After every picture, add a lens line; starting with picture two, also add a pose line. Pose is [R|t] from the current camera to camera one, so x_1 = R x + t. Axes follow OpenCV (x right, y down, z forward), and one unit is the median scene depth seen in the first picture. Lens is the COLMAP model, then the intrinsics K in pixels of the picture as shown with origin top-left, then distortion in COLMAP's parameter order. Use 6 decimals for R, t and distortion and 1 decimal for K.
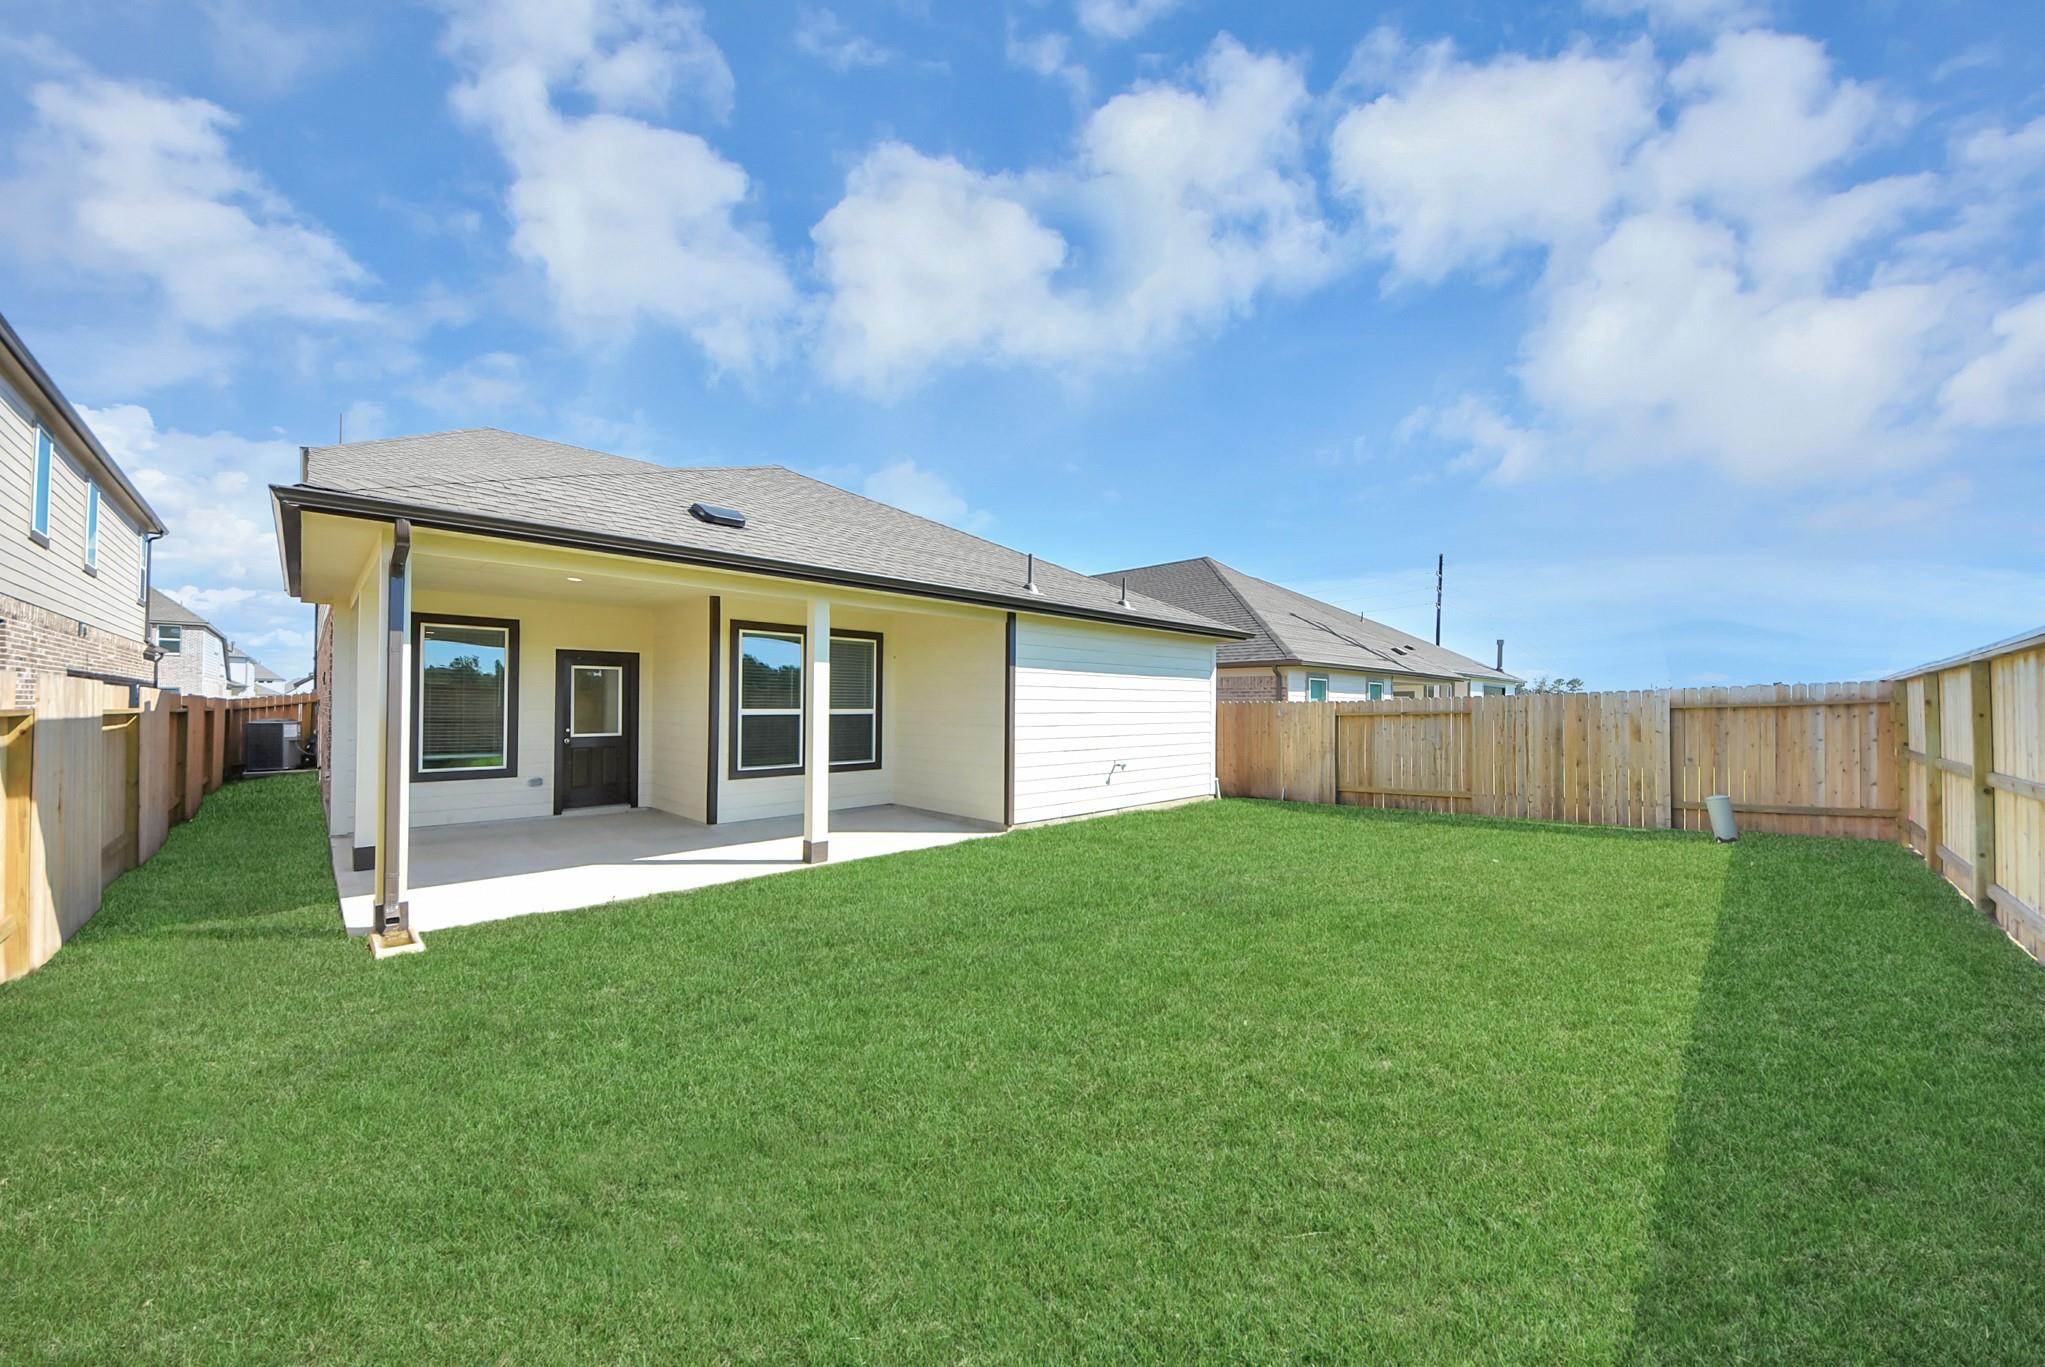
lens RADIAL K [[782.2, 0, 1006.5], [0, 782.2, 719.9], [0, 0, 1]] dist [0.004778, -0.000012]
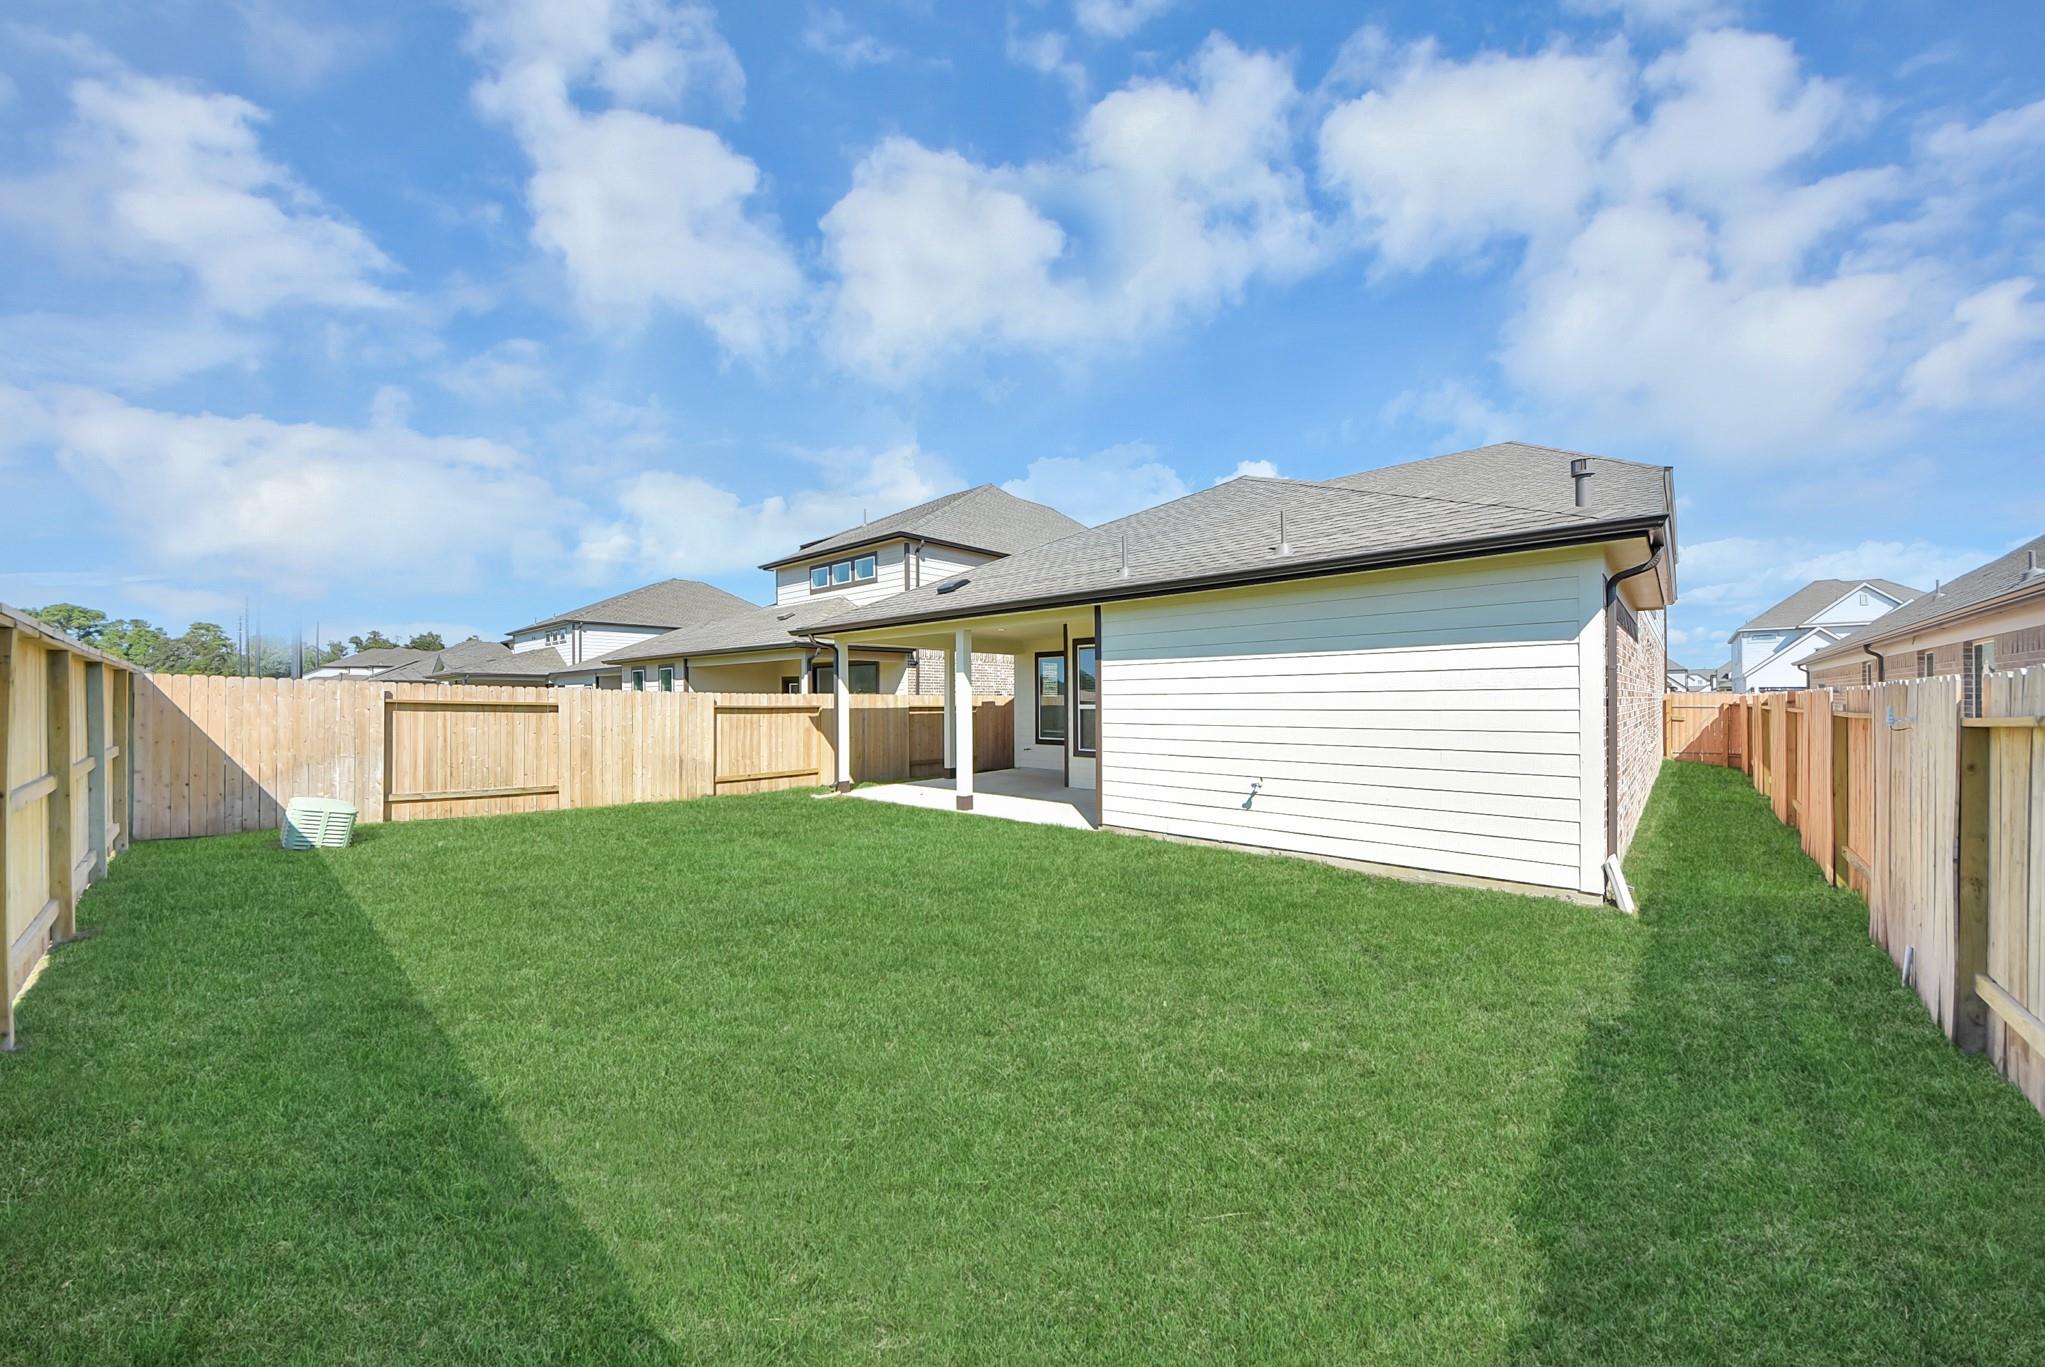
lens RADIAL K [[745.2, 0, 1019.1], [0, 745.2, 689.4], [0, 0, 1]] dist [0.005745, -0.000380]
pose [[1.000000, 0.000344, -0.000857, 0.118162], [-0.000344, 1.000000, -0.000083, -0.014615], [0.000857, 0.000083, 1.000000, 0.045561]]
